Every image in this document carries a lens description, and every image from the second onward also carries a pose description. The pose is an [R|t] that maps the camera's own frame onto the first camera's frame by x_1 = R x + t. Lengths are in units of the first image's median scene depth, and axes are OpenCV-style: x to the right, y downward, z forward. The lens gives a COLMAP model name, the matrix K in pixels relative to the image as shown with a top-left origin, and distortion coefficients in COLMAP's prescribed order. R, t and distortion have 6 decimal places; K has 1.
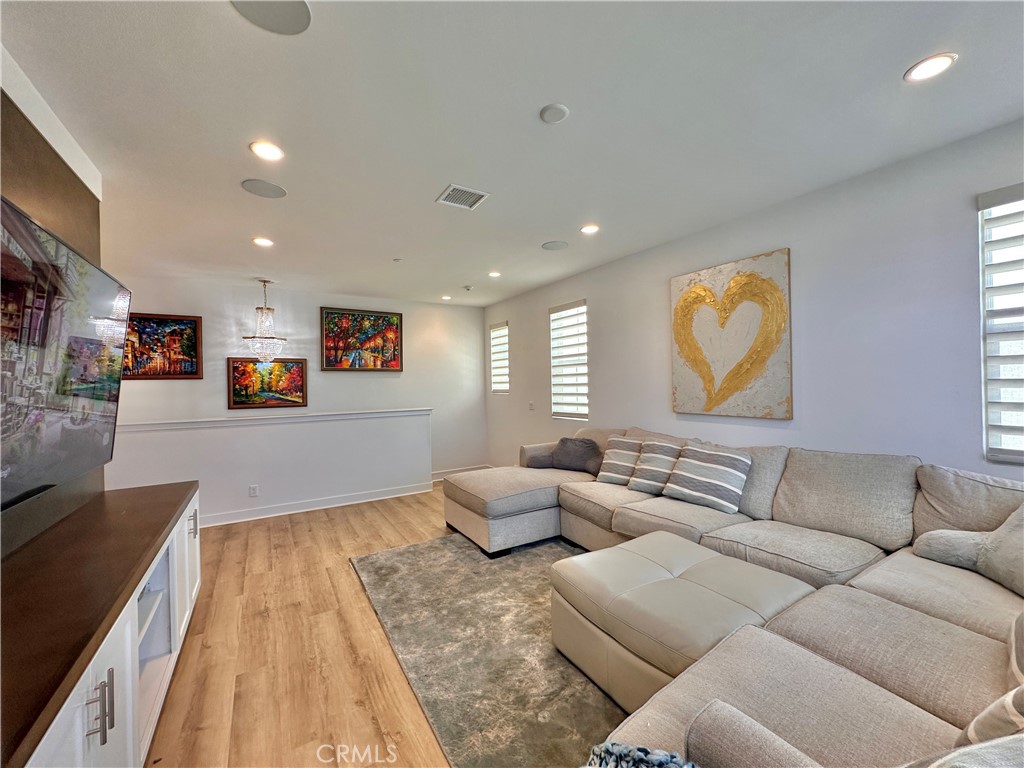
lens RADIAL K [[409.9, 0, 509.0], [0, 409.9, 383.5], [0, 0, 1]] dist [-0.003577, 0.001421]
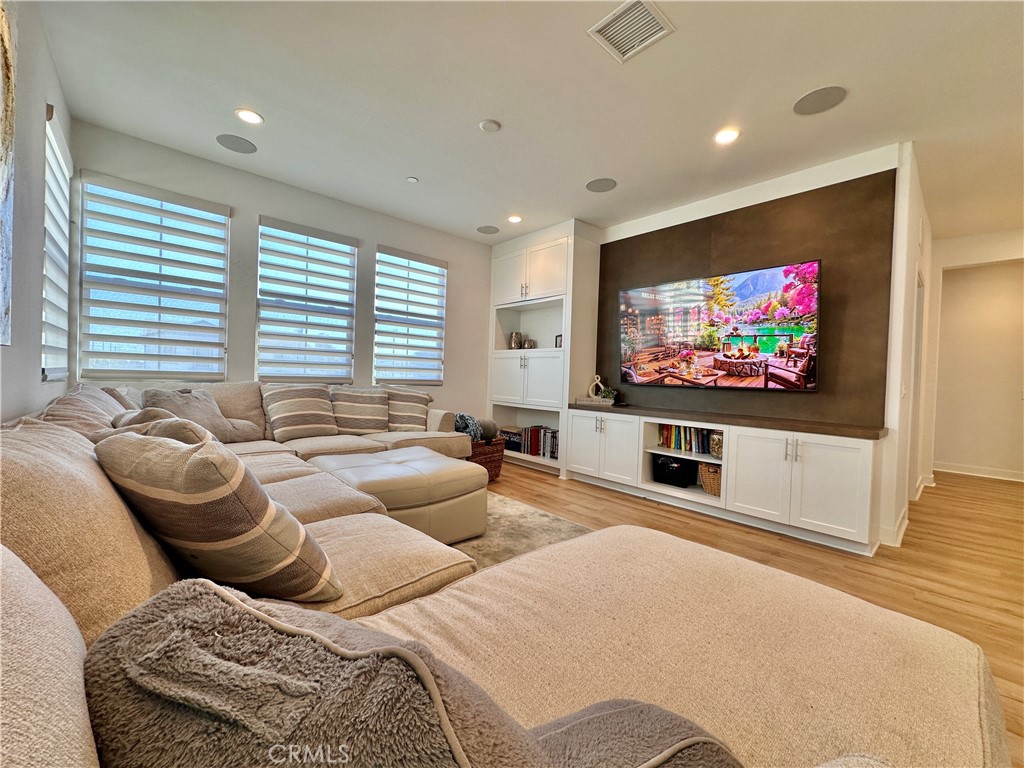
lens RADIAL K [[409.9, 0, 508.3], [0, 409.9, 384.0], [0, 0, 1]] dist [-0.003577, 0.001421]
pose [[-0.979497, -0.008839, -0.201264, 0.250801], [-0.013366, 0.999687, 0.021142, 0.133582], [0.201014, 0.023399, -0.979309, 1.853885]]
